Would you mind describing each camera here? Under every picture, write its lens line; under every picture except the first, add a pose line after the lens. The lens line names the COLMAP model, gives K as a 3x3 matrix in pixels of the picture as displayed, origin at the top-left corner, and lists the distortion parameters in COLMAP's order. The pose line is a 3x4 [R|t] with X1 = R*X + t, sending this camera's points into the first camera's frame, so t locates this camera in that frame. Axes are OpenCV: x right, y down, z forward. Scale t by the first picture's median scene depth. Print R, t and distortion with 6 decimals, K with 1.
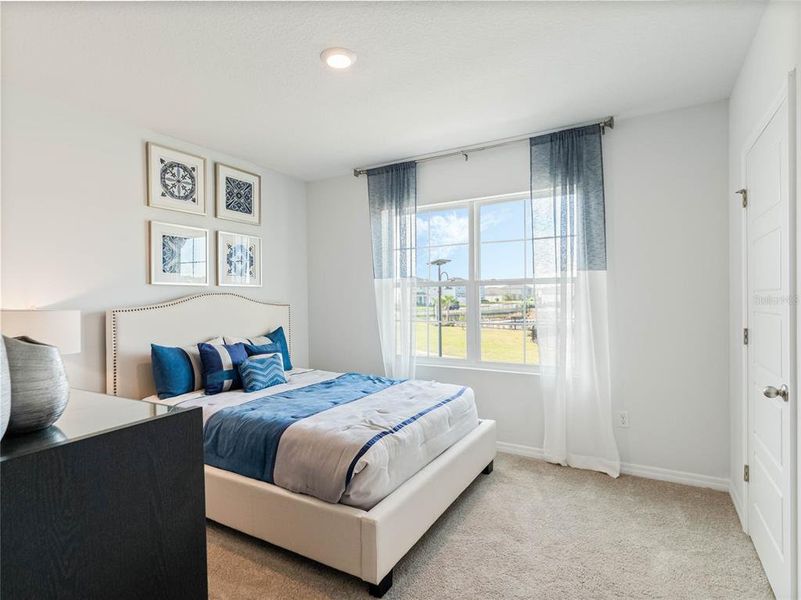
lens RADIAL K [[437.9, 0, 394.8], [0, 437.9, 303.2], [0, 0, 1]] dist [-0.000524, -0.000035]
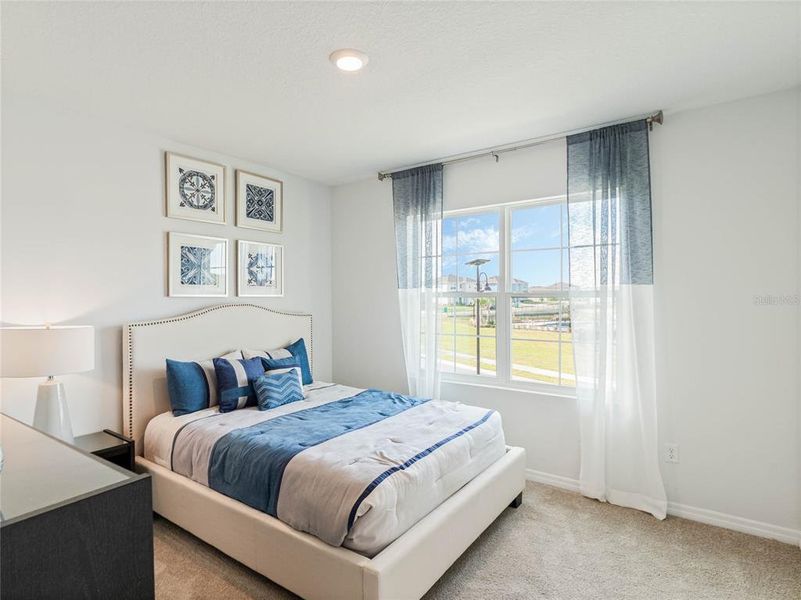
lens RADIAL K [[437.9, 0, 404.7], [0, 437.9, 295.5], [0, 0, 1]] dist [-0.000524, -0.000035]
pose [[0.995977, 0.004017, -0.089523, 0.060435], [-0.003492, 0.999976, 0.006013, -0.055164], [0.089545, -0.005676, 0.995967, 0.069936]]
